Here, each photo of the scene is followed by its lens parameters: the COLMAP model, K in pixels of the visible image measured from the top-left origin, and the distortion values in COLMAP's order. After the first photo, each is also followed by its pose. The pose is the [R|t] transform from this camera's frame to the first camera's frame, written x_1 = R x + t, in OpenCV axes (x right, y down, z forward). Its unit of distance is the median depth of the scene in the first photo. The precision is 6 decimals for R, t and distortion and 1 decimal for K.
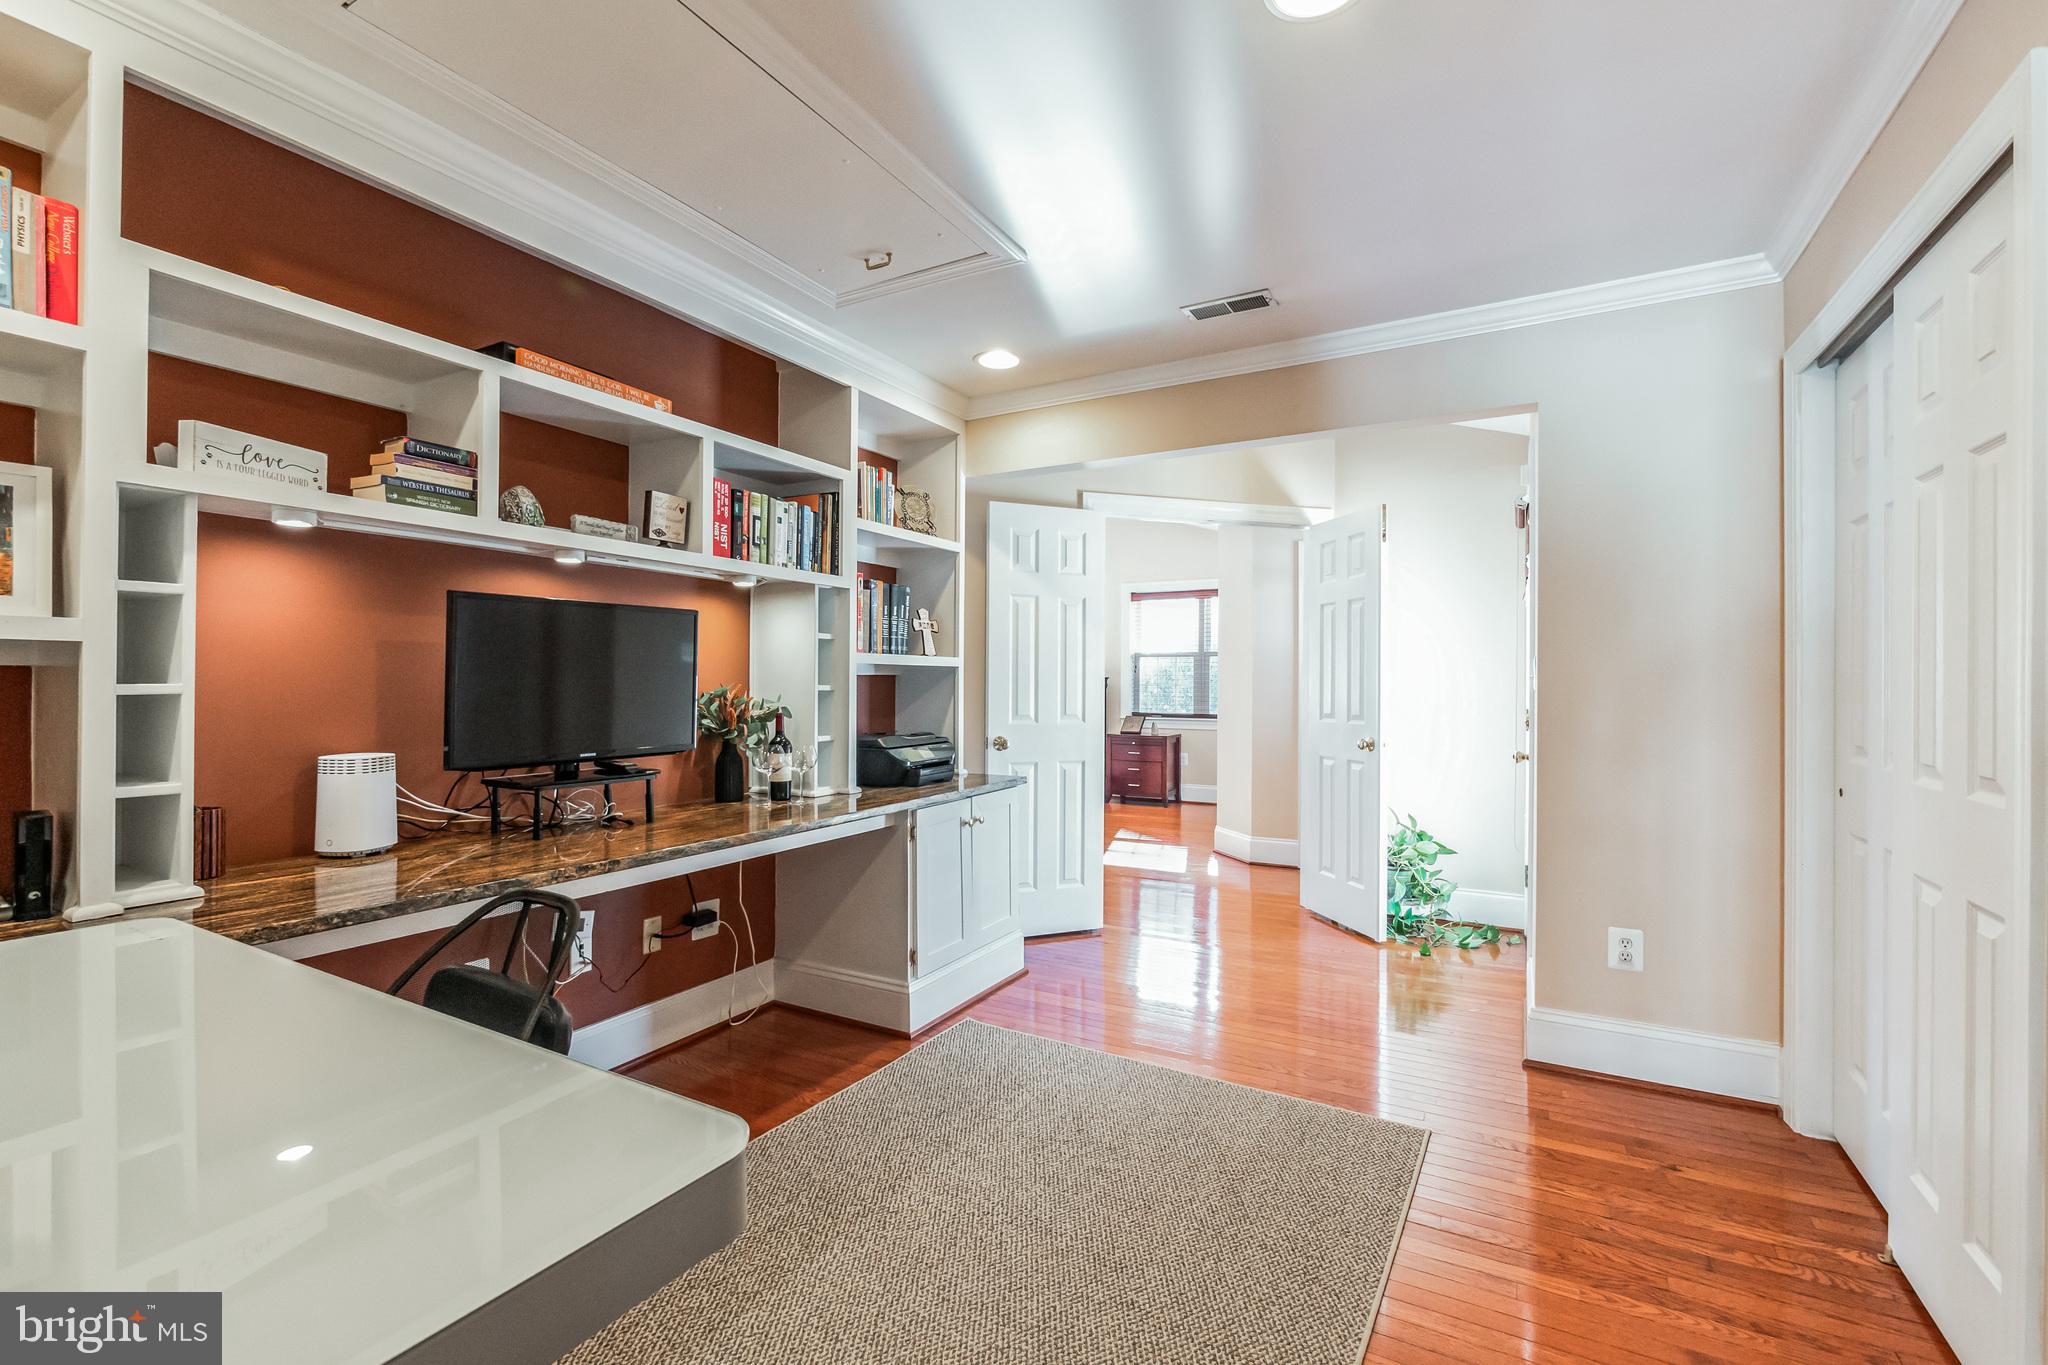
lens RADIAL K [[888.1, 0, 1022.7], [0, 888.1, 683.7], [0, 0, 1]] dist [0.001853, 0.000163]
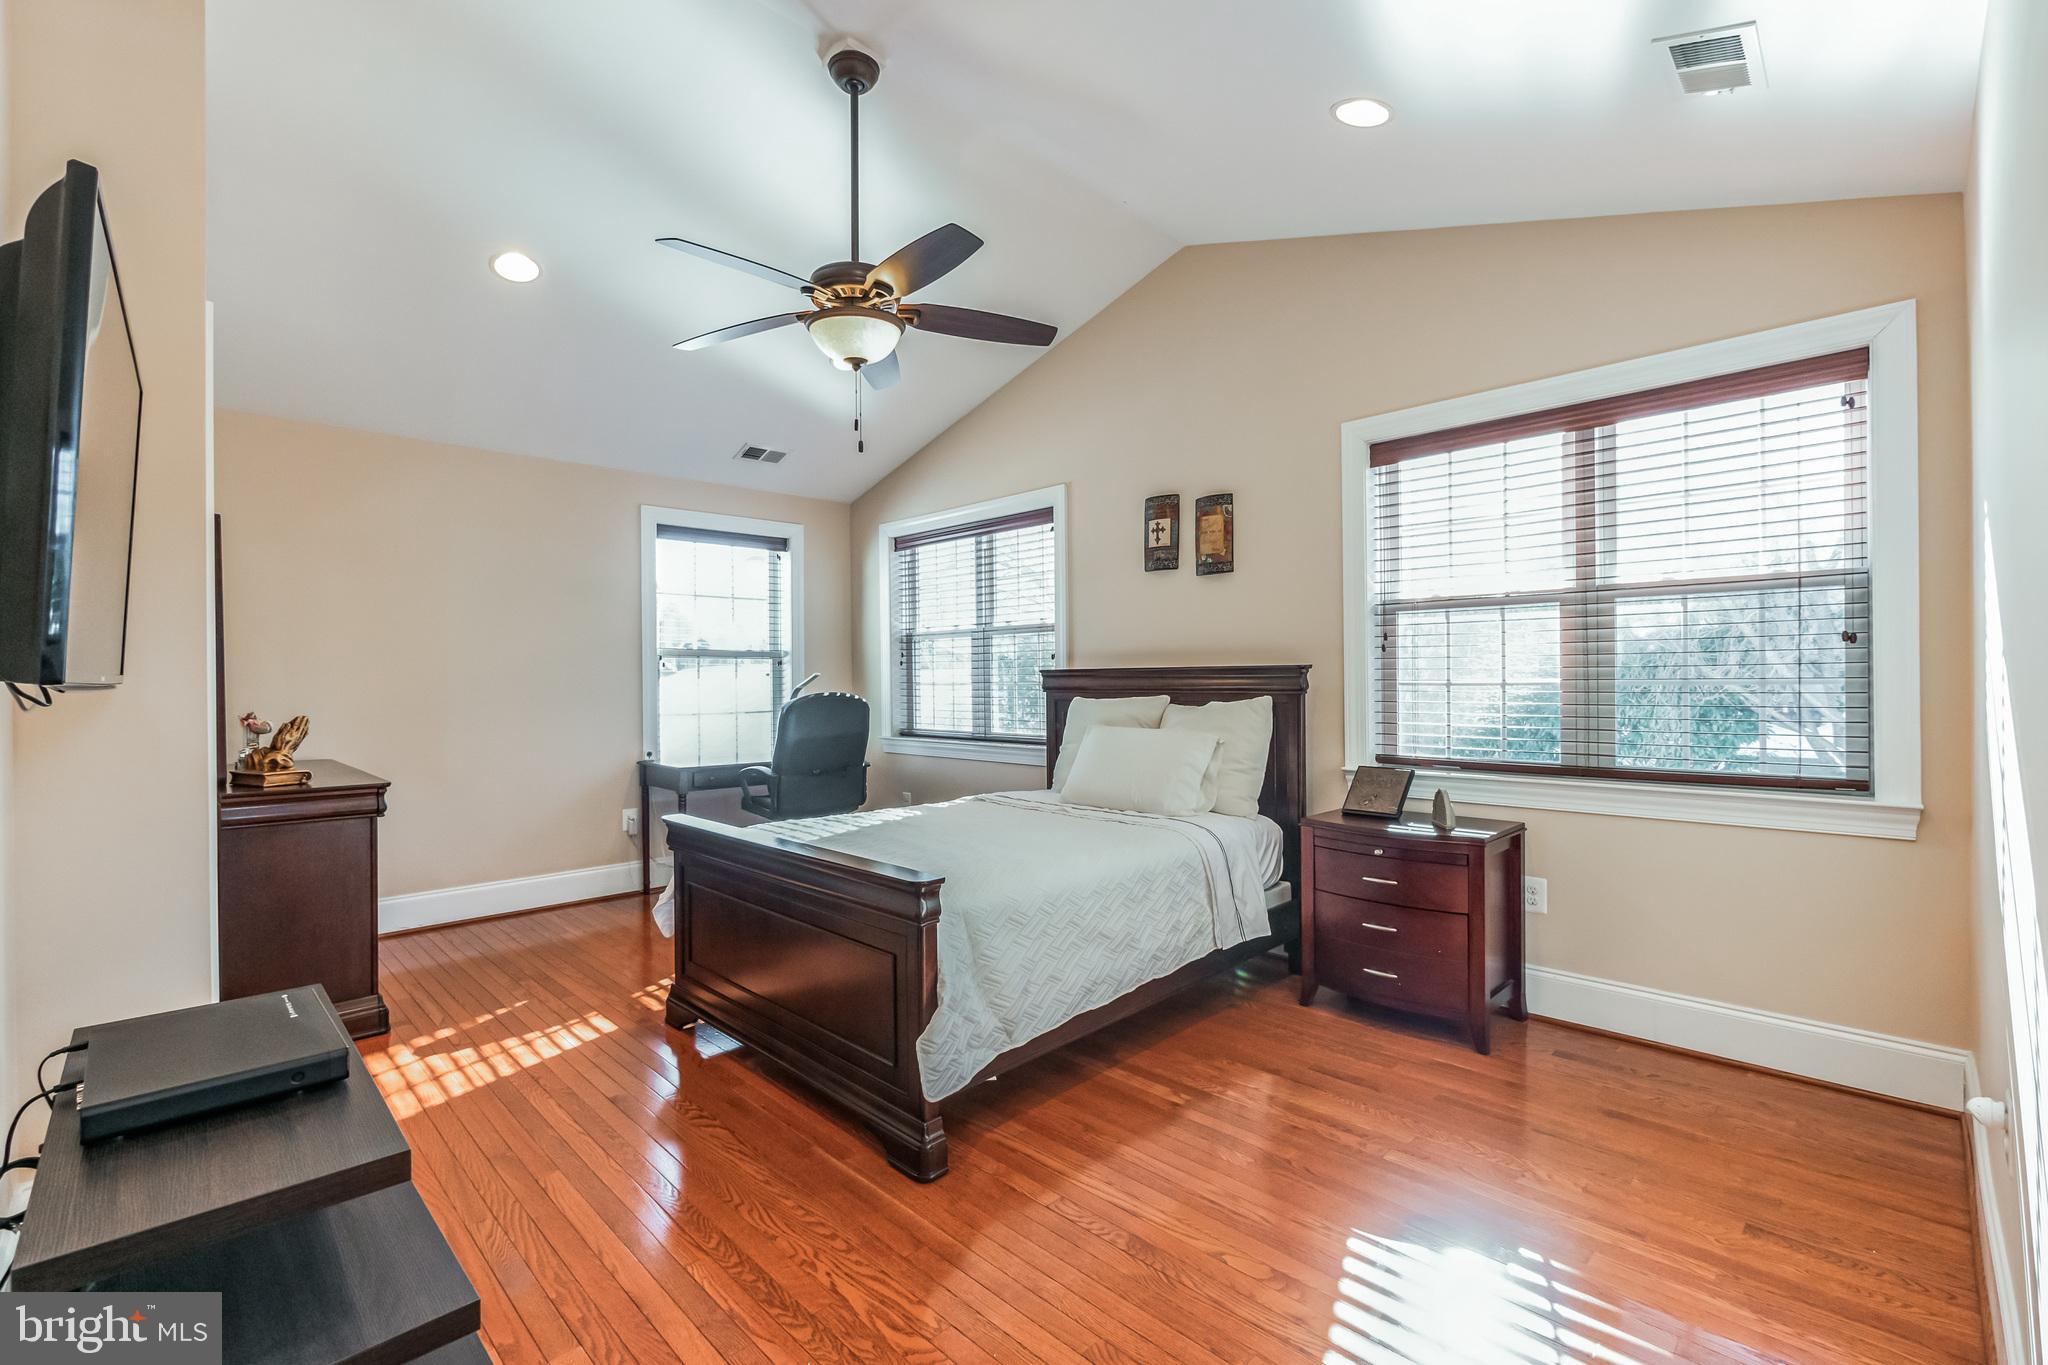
lens RADIAL K [[888.1, 0, 1031.3], [0, 888.1, 678.9], [0, 0, 1]] dist [0.001853, 0.000163]
pose [[0.964767, -0.008281, -0.262974, 0.083216], [0.007503, 0.999964, -0.003961, -0.000056], [0.262998, 0.001848, 0.964795, 0.610367]]
